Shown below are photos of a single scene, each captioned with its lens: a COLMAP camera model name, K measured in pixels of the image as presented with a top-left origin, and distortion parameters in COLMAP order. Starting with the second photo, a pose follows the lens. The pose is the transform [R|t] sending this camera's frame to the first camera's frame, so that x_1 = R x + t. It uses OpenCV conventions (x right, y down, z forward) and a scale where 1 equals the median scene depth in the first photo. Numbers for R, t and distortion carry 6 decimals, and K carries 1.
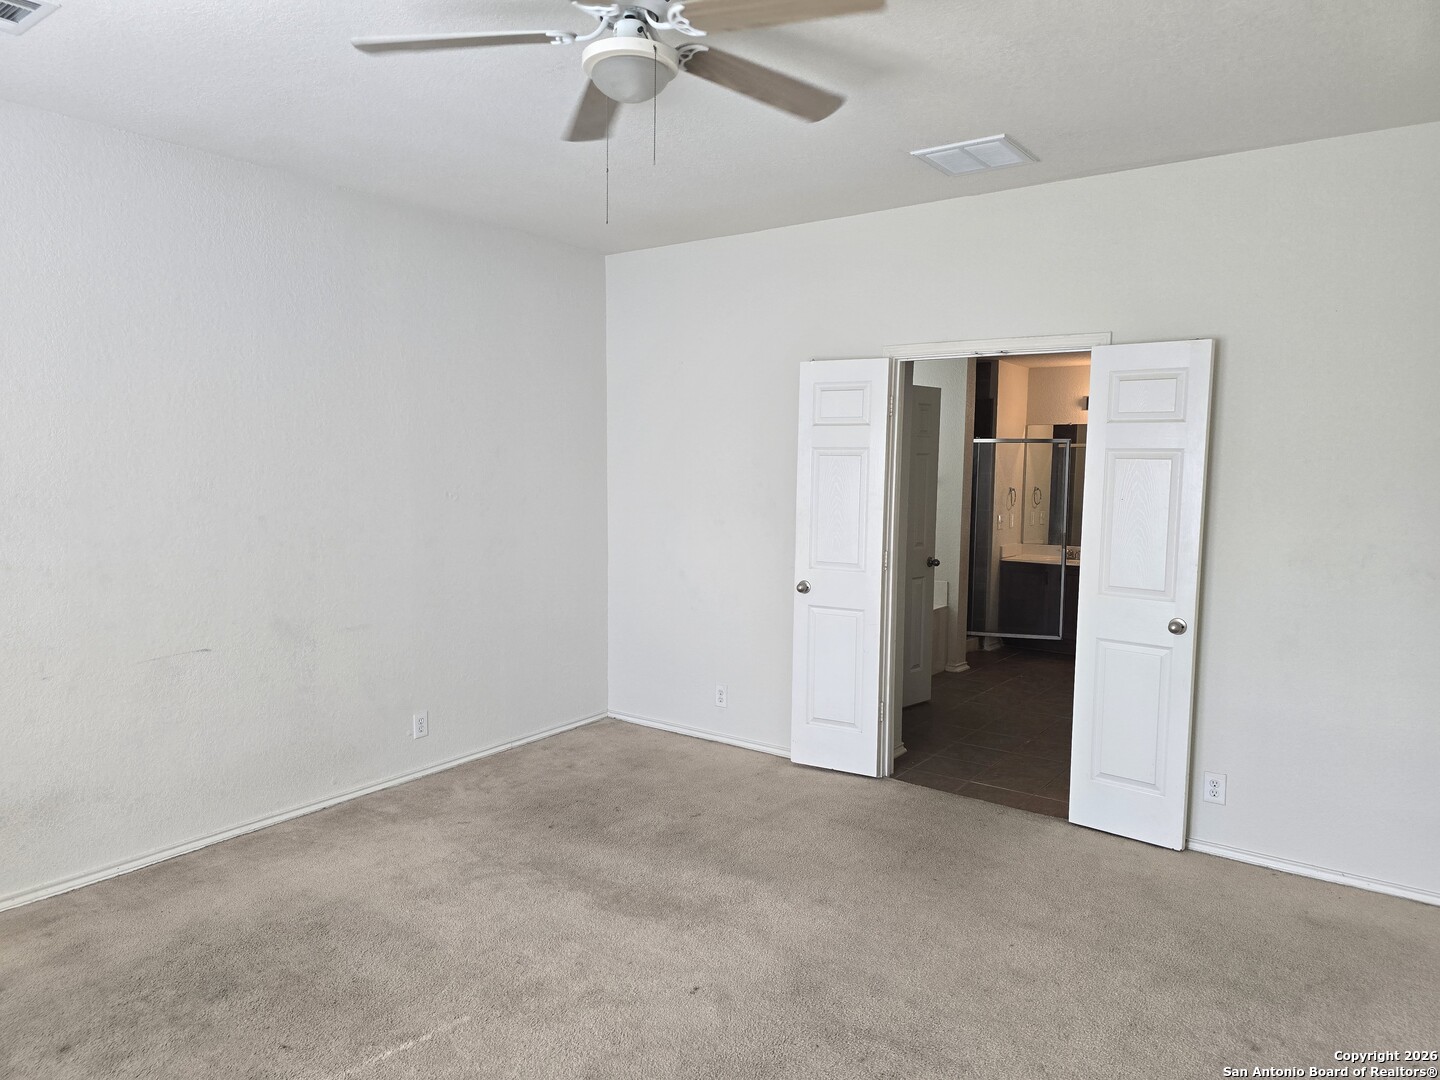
lens RADIAL K [[967.3, 0, 711.6], [0, 967.3, 522.5], [0, 0, 1]] dist [0.034801, -0.030434]
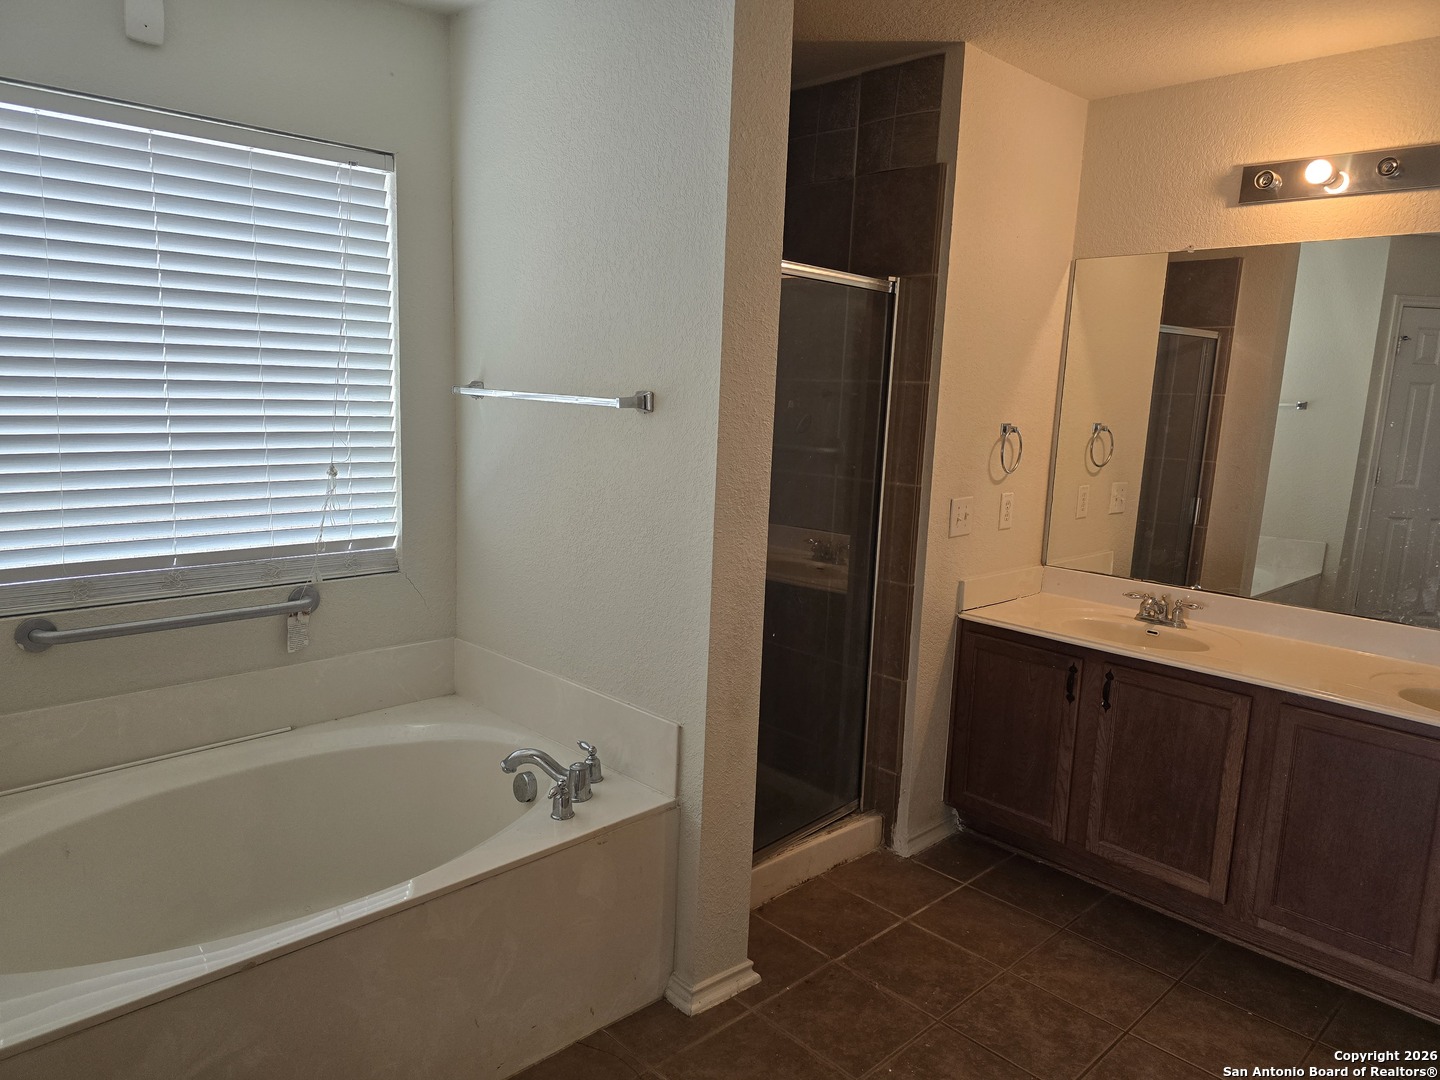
lens RADIAL K [[967.3, 0, 711.6], [0, 967.3, 522.5], [0, 0, 1]] dist [0.034801, -0.030434]
pose [[0.983035, 0.046408, -0.177450, 0.265978], [-0.031027, 0.995594, 0.088492, -0.027828], [0.180775, -0.081485, 0.980143, 0.610491]]
